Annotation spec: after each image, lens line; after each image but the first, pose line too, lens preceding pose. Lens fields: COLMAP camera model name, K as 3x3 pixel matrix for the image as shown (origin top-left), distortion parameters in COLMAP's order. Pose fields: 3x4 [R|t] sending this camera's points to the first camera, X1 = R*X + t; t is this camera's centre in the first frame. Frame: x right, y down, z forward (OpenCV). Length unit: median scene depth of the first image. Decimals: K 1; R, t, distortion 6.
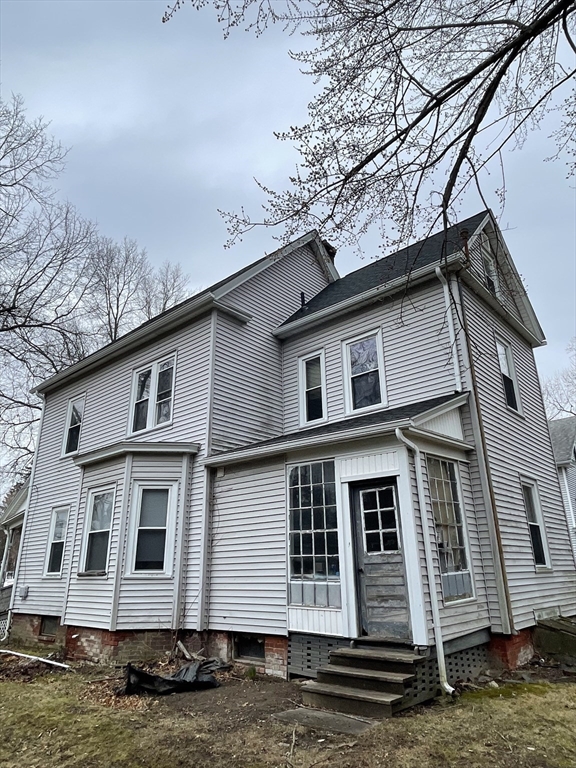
lens RADIAL K [[500.4, 0, 286.5], [0, 500.4, 383.5], [0, 0, 1]] dist [-0.004613, -0.006537]
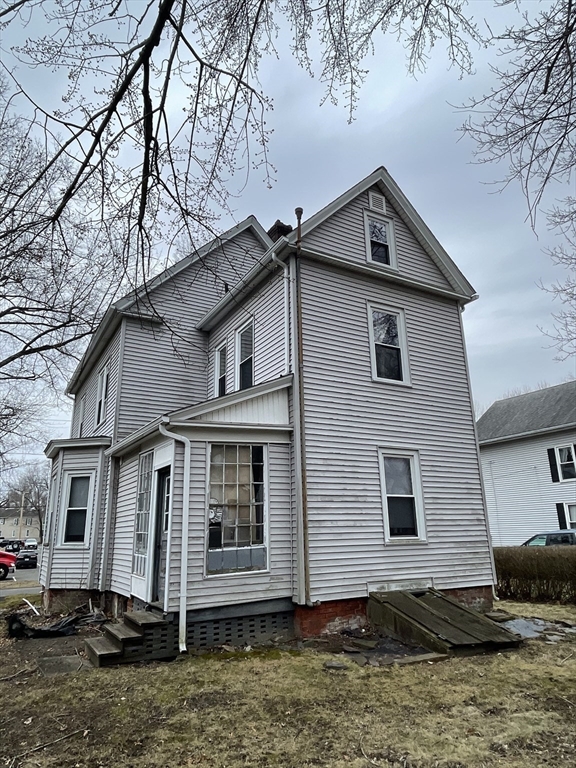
lens RADIAL K [[500.4, 0, 286.2], [0, 500.4, 384.0], [0, 0, 1]] dist [-0.004613, -0.006537]
pose [[0.948571, -0.095562, -0.301796, 0.653270], [0.118608, 0.991190, 0.058942, -0.026385], [0.293504, -0.091706, 0.951549, 0.014082]]
